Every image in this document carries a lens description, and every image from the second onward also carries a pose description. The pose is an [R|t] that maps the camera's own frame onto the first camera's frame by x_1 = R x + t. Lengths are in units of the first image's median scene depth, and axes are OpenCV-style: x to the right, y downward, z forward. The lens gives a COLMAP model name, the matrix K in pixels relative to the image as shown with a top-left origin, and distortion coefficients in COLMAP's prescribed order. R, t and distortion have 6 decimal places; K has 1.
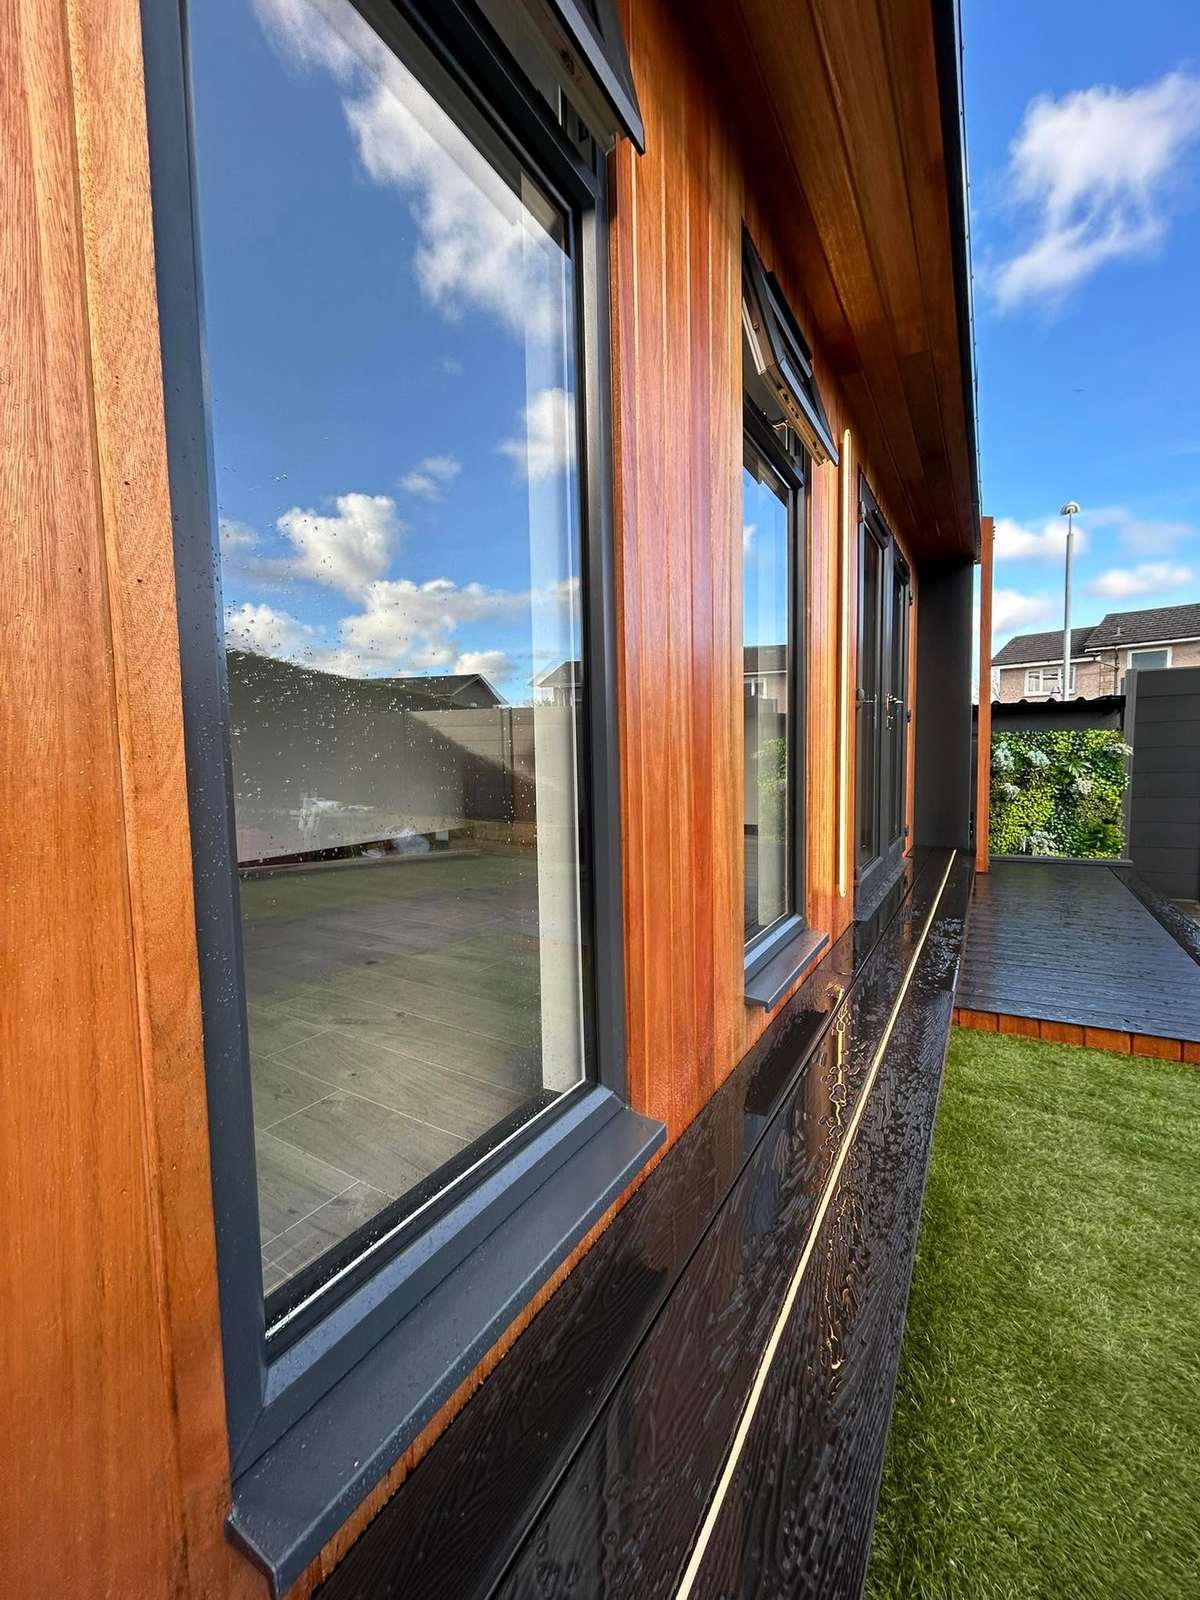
lens RADIAL K [[649.4, 0, 599.9], [0, 649.4, 801.2], [0, 0, 1]] dist [-0.000916, -0.000350]
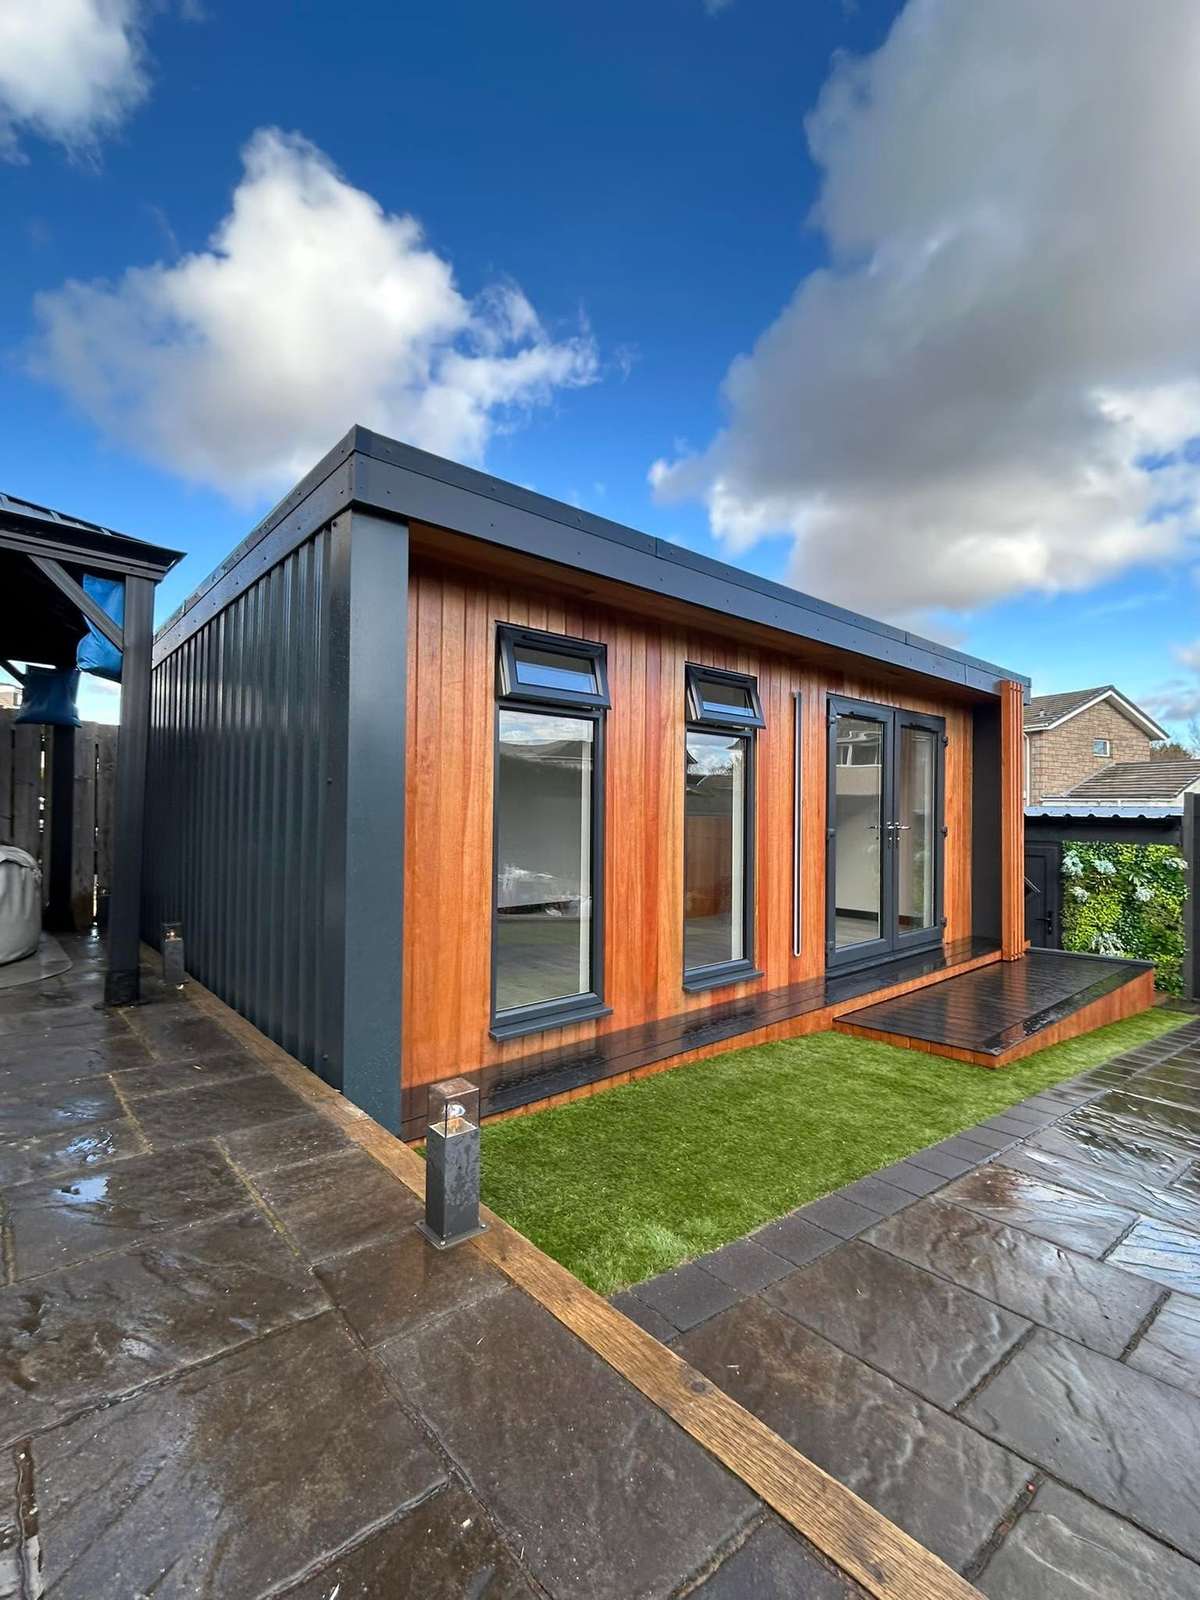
lens RADIAL K [[719.7, 0, 600.0], [0, 719.7, 800.0], [0, 0, 1]] dist [-0.003706, 0.000838]
pose [[0.955015, 0.023031, -0.295663, 0.208802], [-0.048647, 0.995641, -0.079575, -0.040706], [0.292541, 0.090378, 0.951972, -0.471624]]
